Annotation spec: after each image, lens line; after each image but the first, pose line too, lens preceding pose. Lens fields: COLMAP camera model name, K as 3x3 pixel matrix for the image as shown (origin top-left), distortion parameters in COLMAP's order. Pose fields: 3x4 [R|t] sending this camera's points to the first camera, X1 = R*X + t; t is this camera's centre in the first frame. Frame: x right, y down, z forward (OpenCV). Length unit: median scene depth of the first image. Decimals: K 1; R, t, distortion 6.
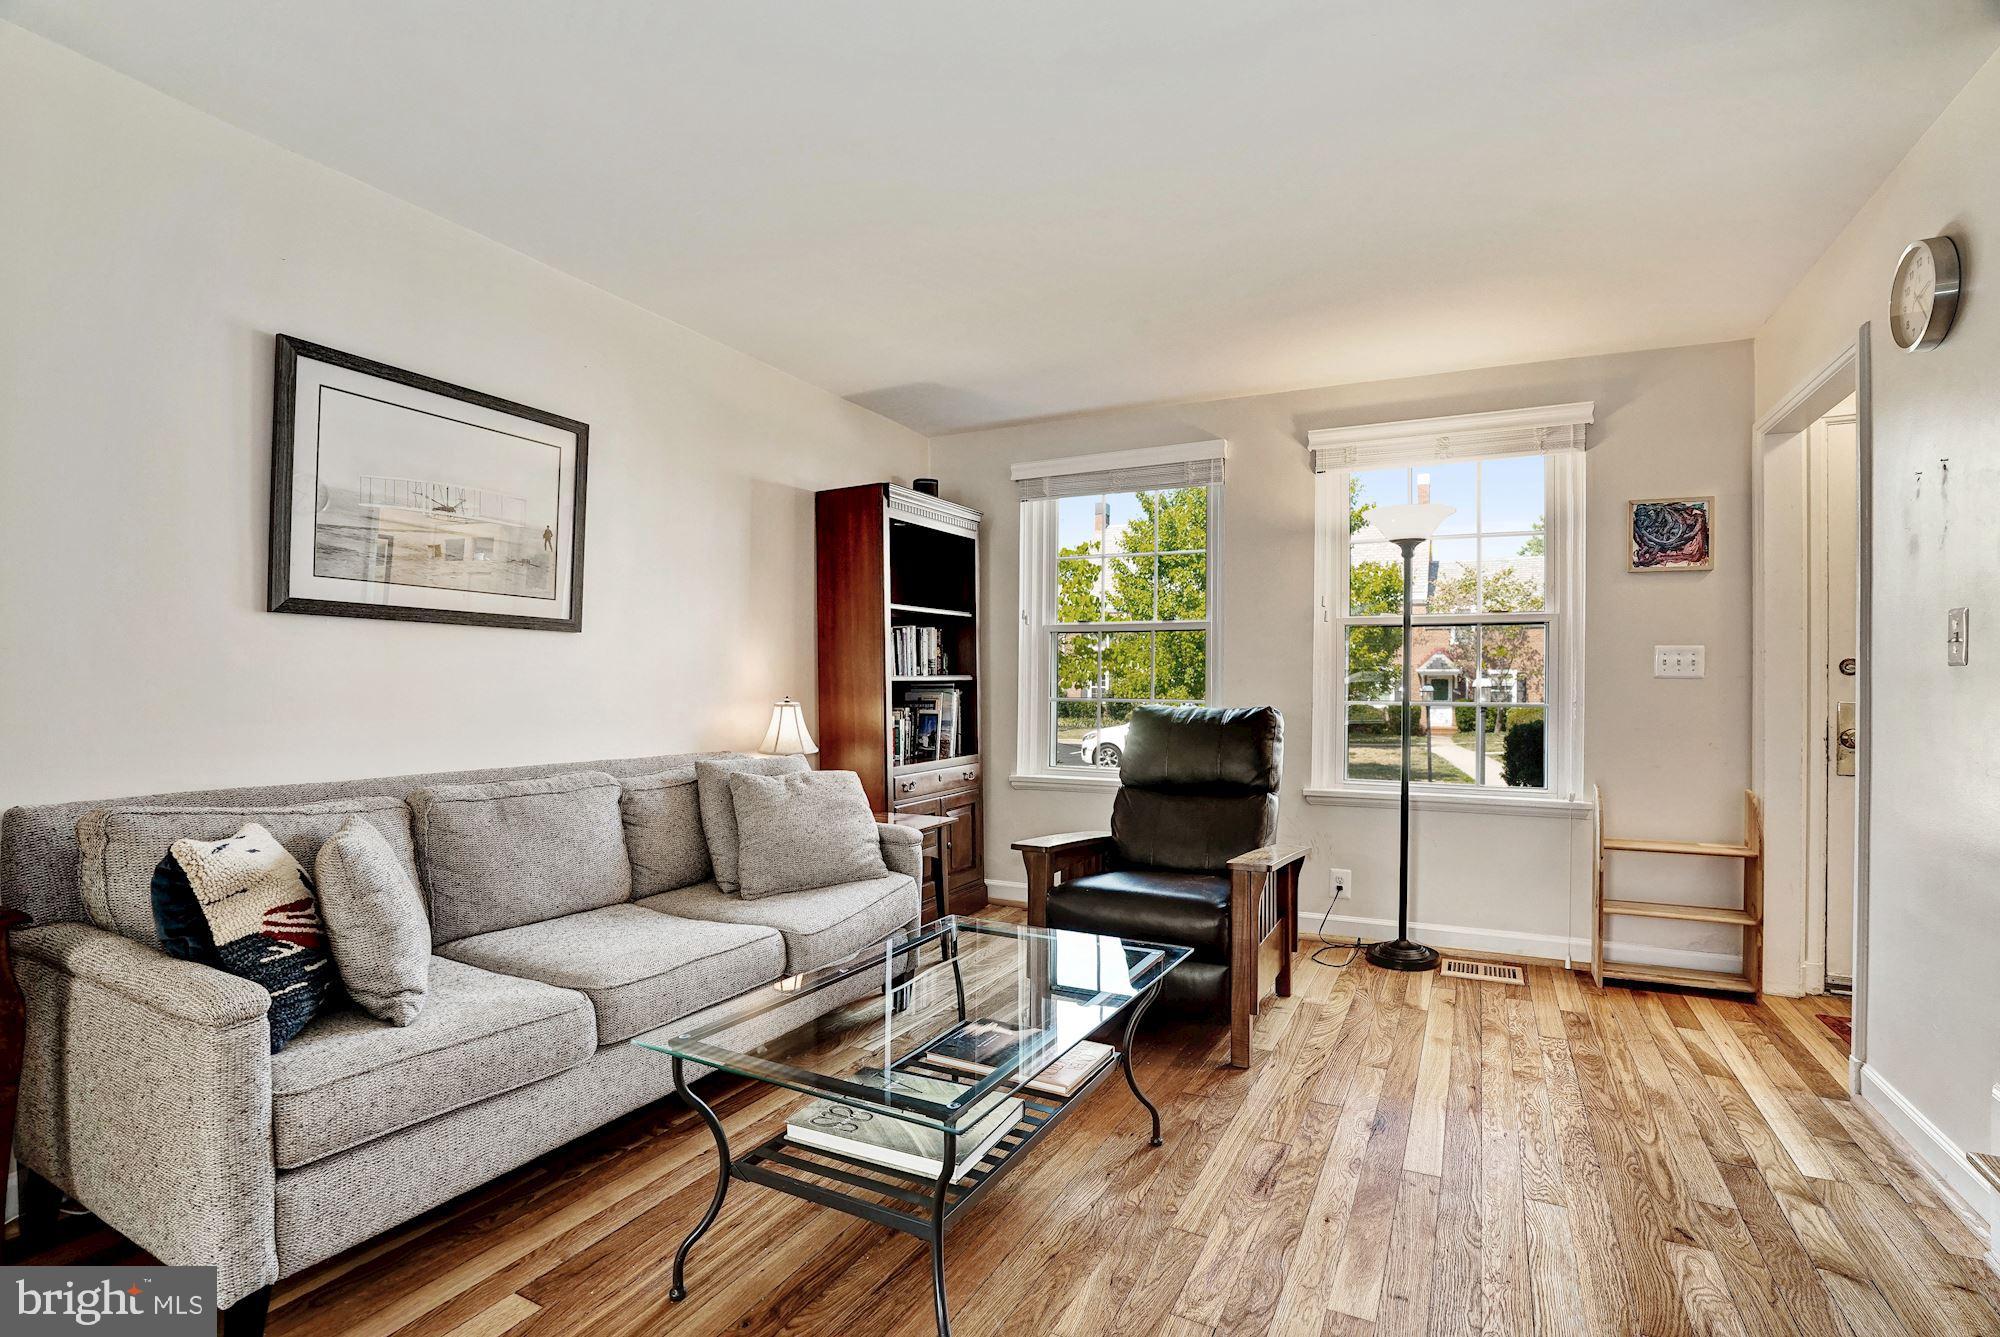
lens RADIAL K [[940.3, 0, 998.3], [0, 940.3, 677.9], [0, 0, 1]] dist [-0.046874, 0.018103]
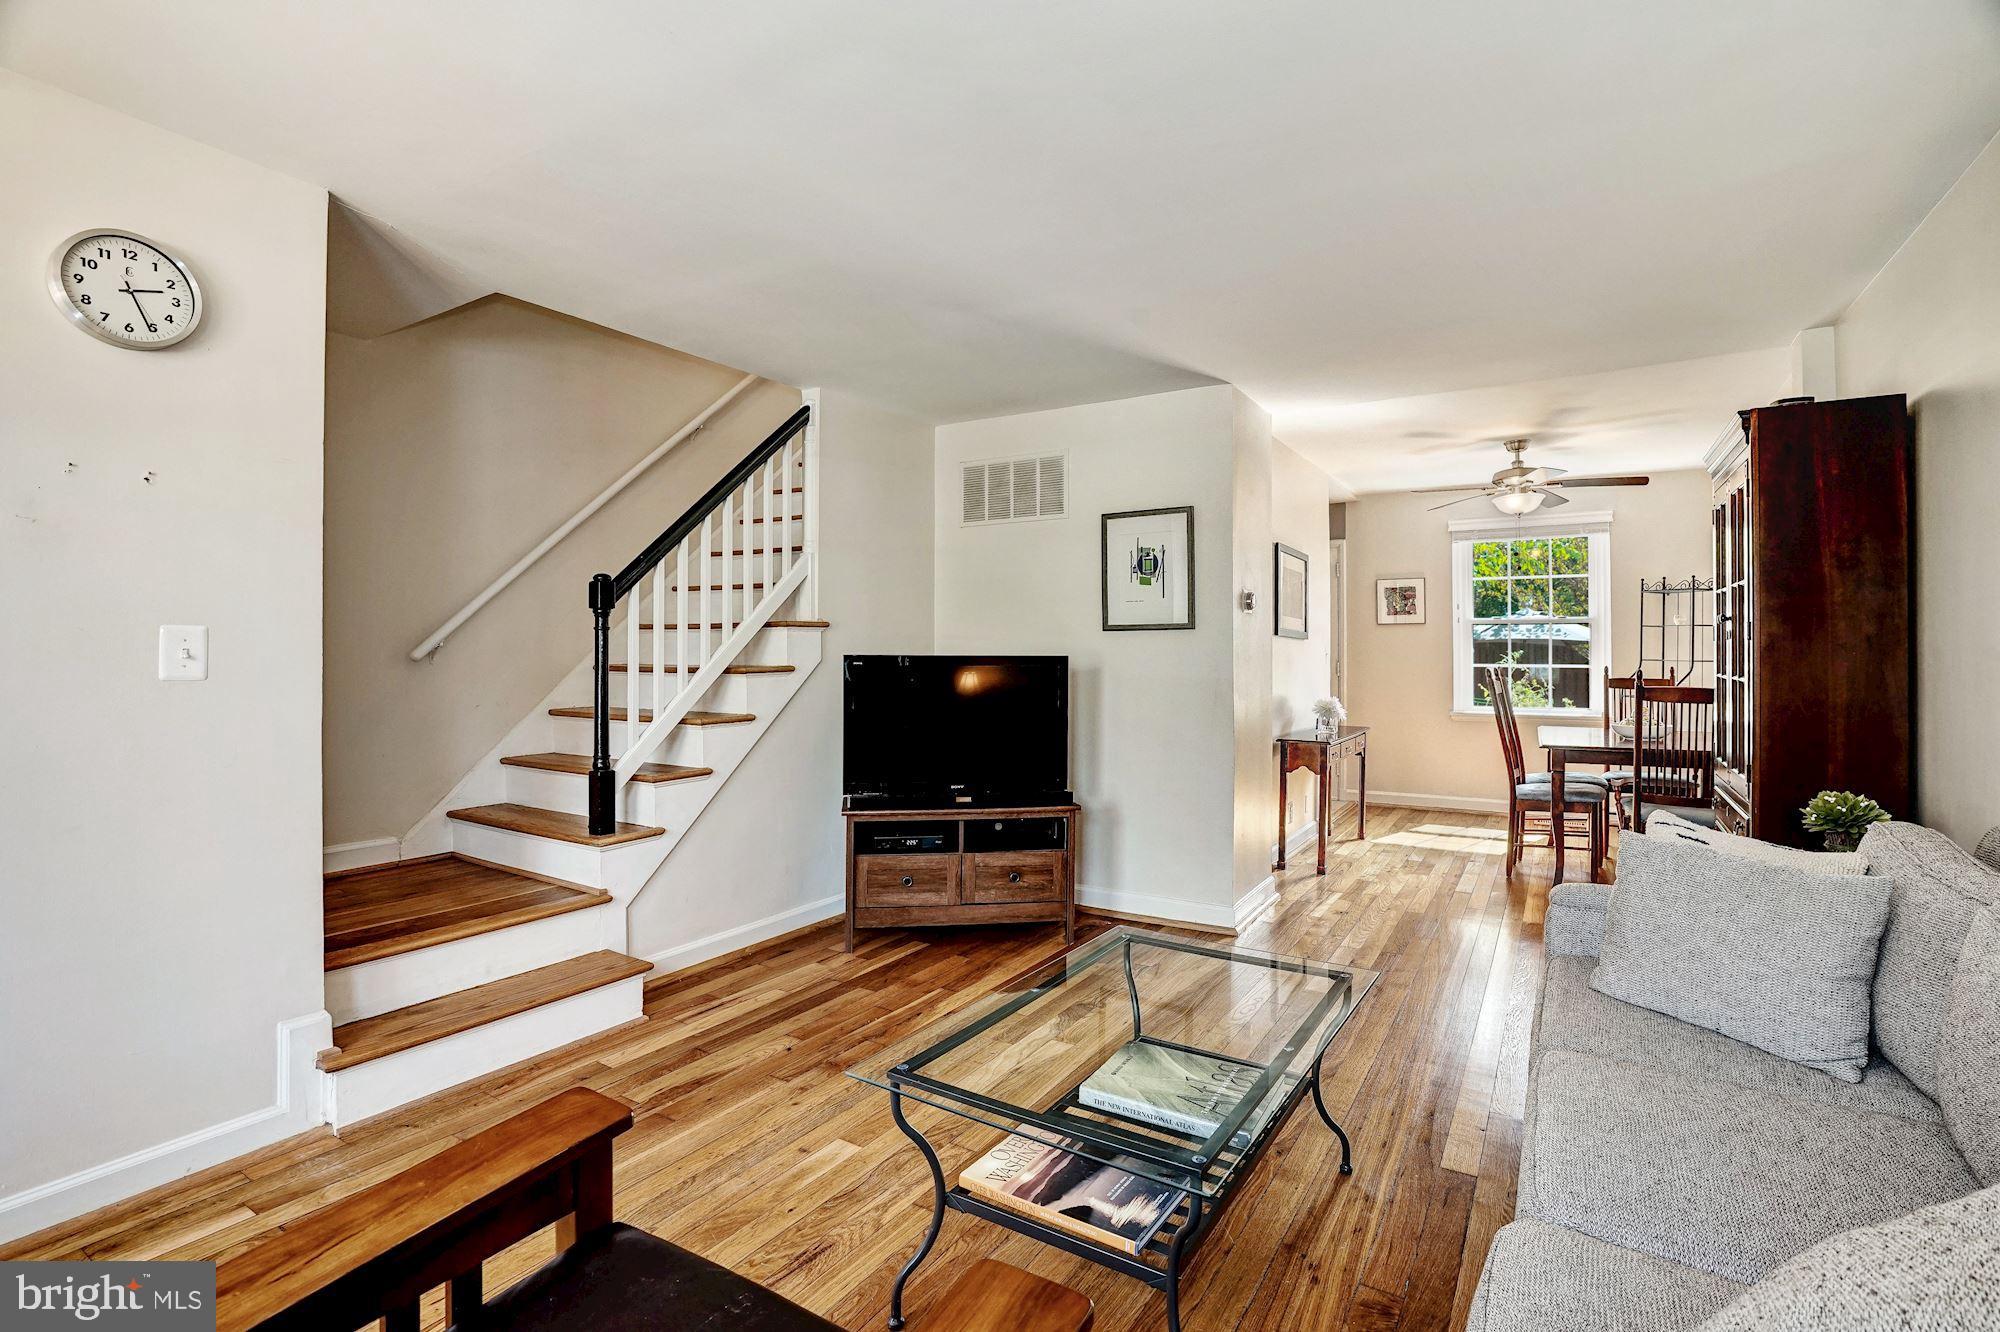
lens RADIAL K [[928.5, 0, 1004.8], [0, 928.5, 653.0], [0, 0, 1]] dist [-0.063734, 0.016652]
pose [[-0.996424, -0.004813, 0.084354, 0.015864], [-0.005480, 0.999956, -0.007677, -0.025290], [-0.084313, -0.008112, -0.996406, 1.170018]]
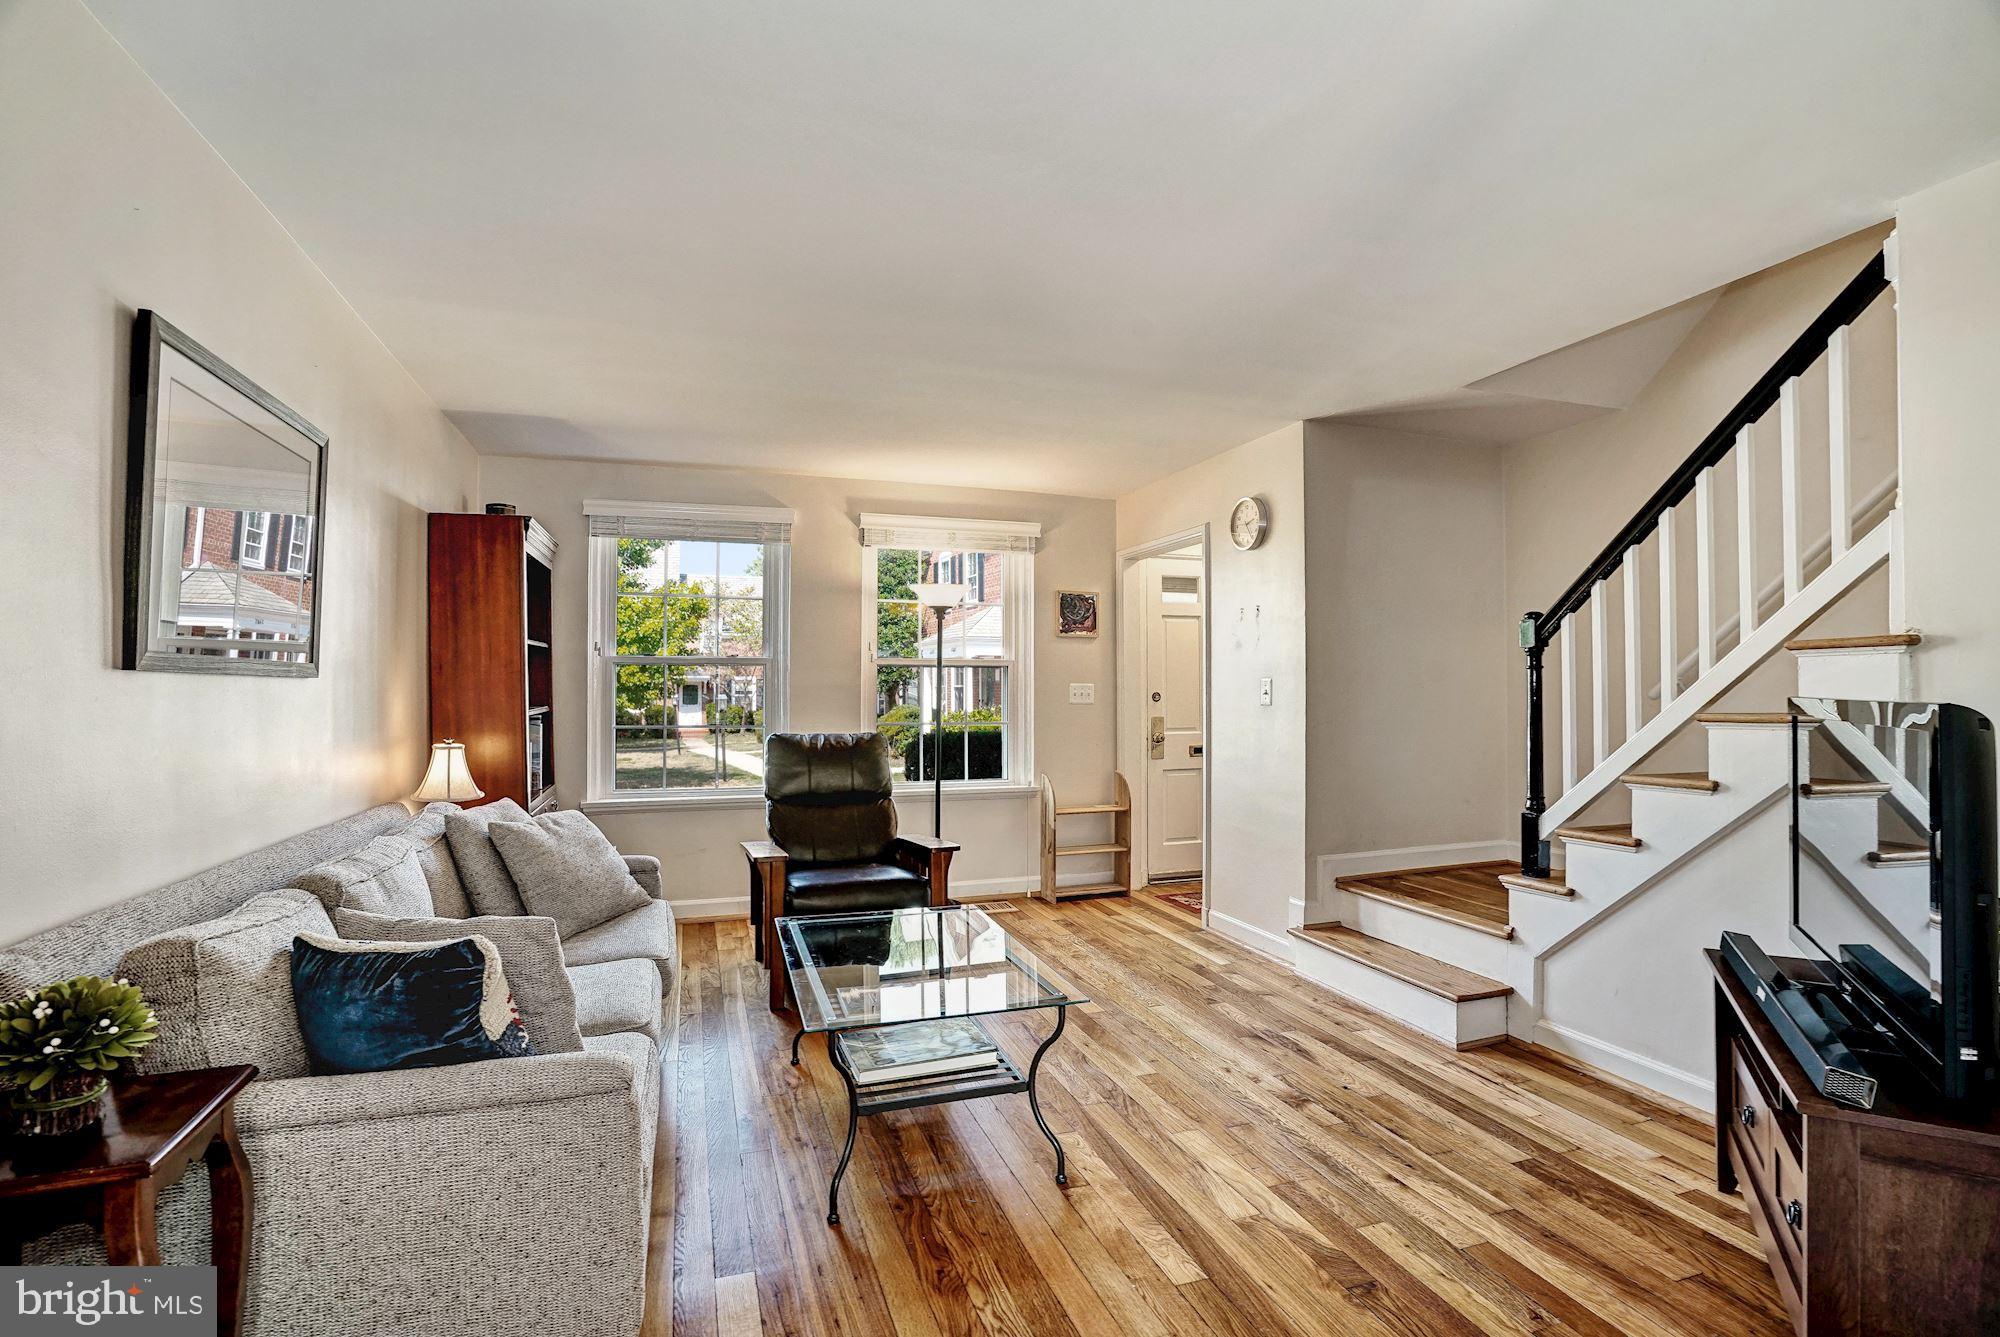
lens RADIAL K [[940.3, 0, 998.3], [0, 940.3, 677.9], [0, 0, 1]] dist [-0.046874, 0.018103]
pose [[0.696297, 0.002137, 0.717751, -0.563328], [-0.000219, 0.999996, -0.002764, -0.042669], [-0.717754, 0.001767, 0.696295, -0.036865]]
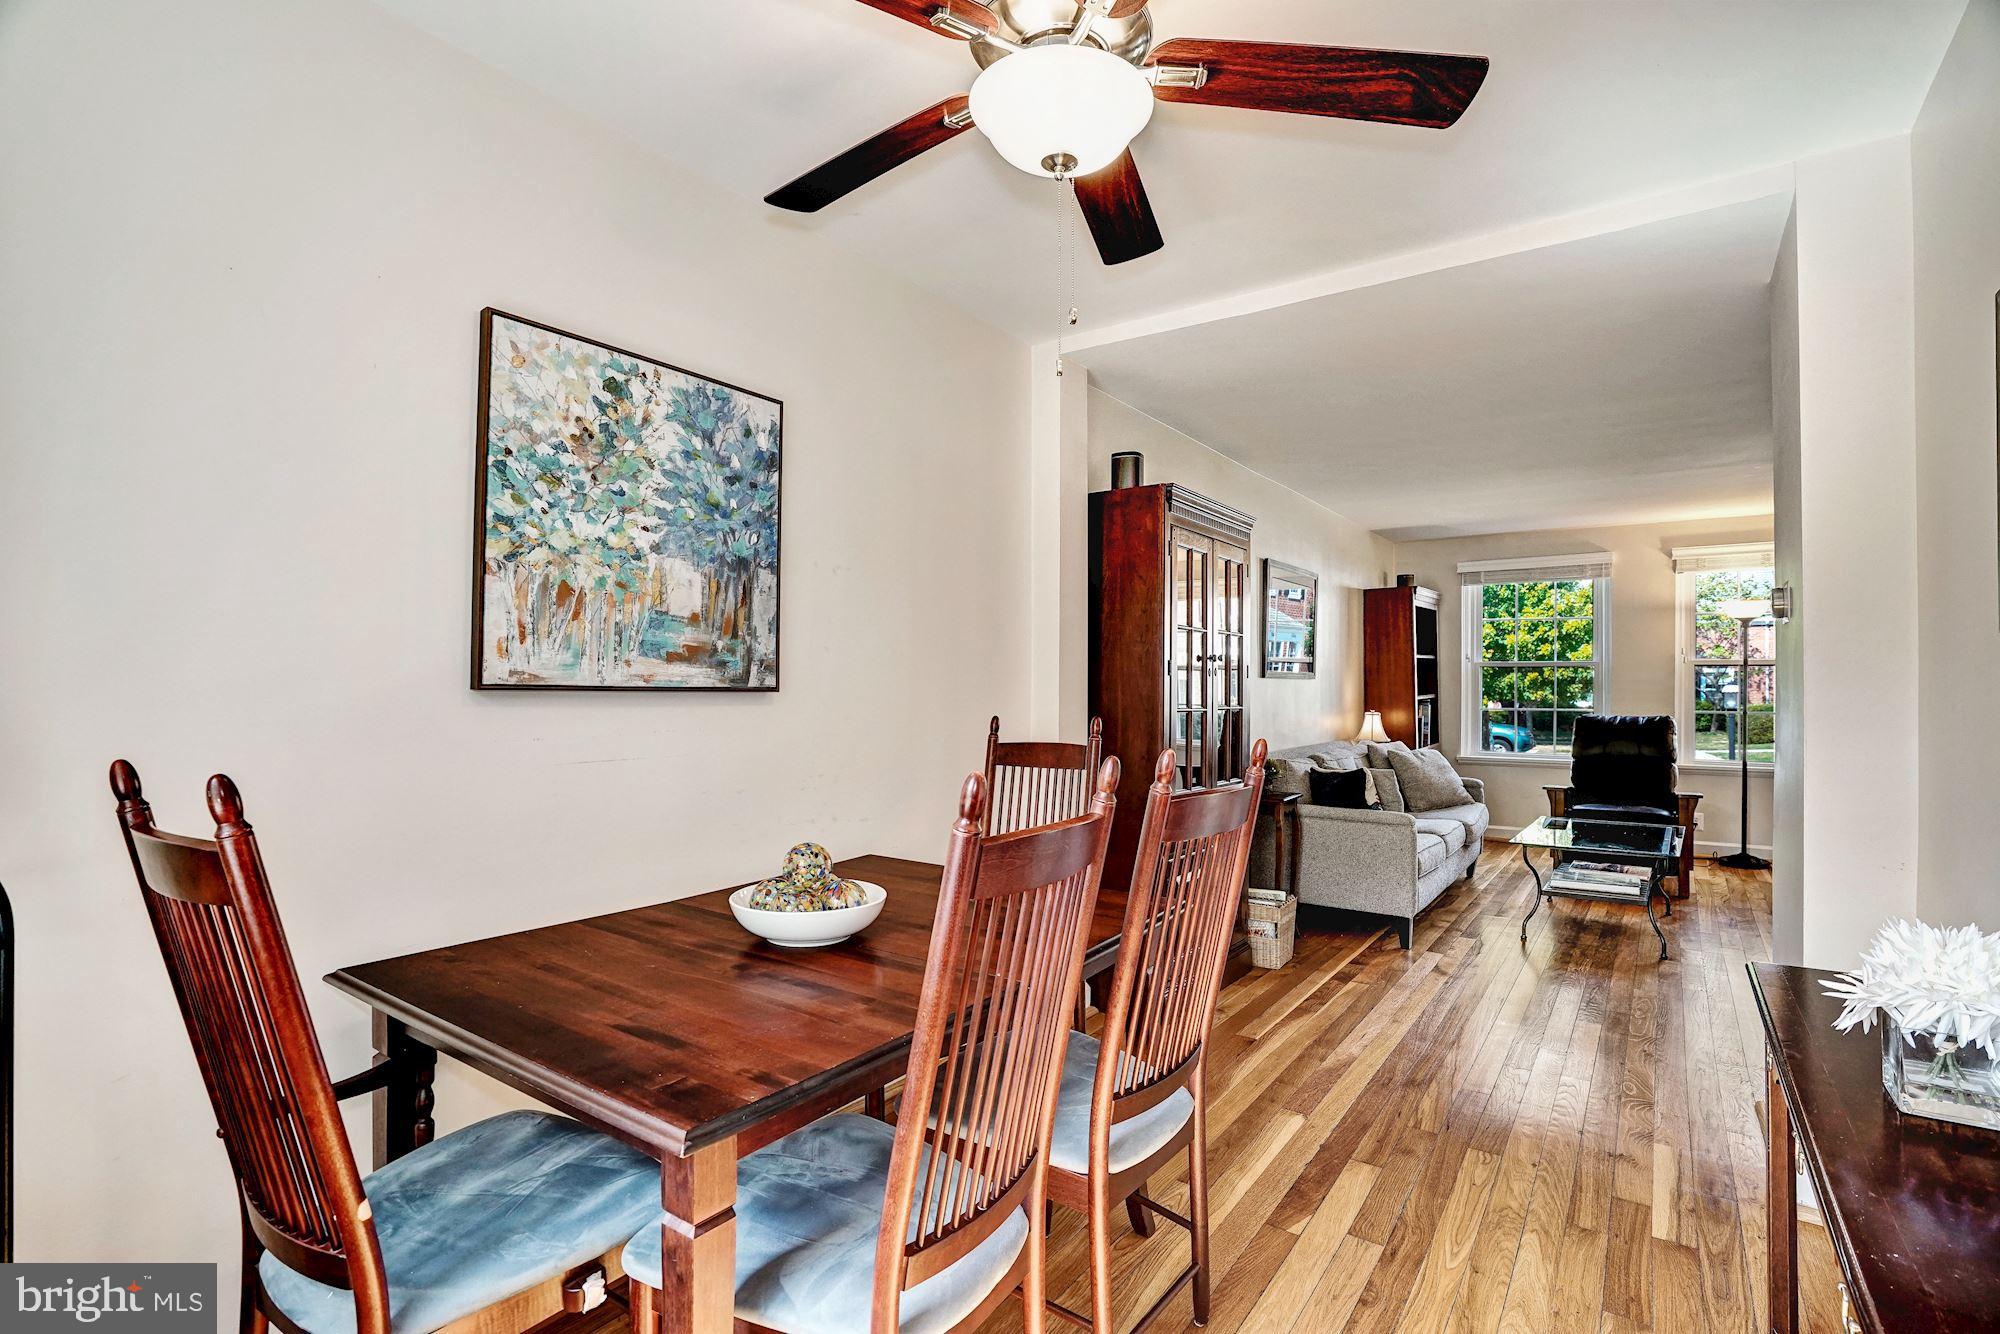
lens RADIAL K [[926.8, 0, 1002.7], [0, 926.8, 675.9], [0, 0, 1]] dist [-0.035571, 0.016310]
pose [[0.988415, -0.006122, -0.151653, -0.732460], [0.006073, 0.999981, -0.000784, -0.053582], [0.151655, -0.000146, 0.988433, -0.952205]]
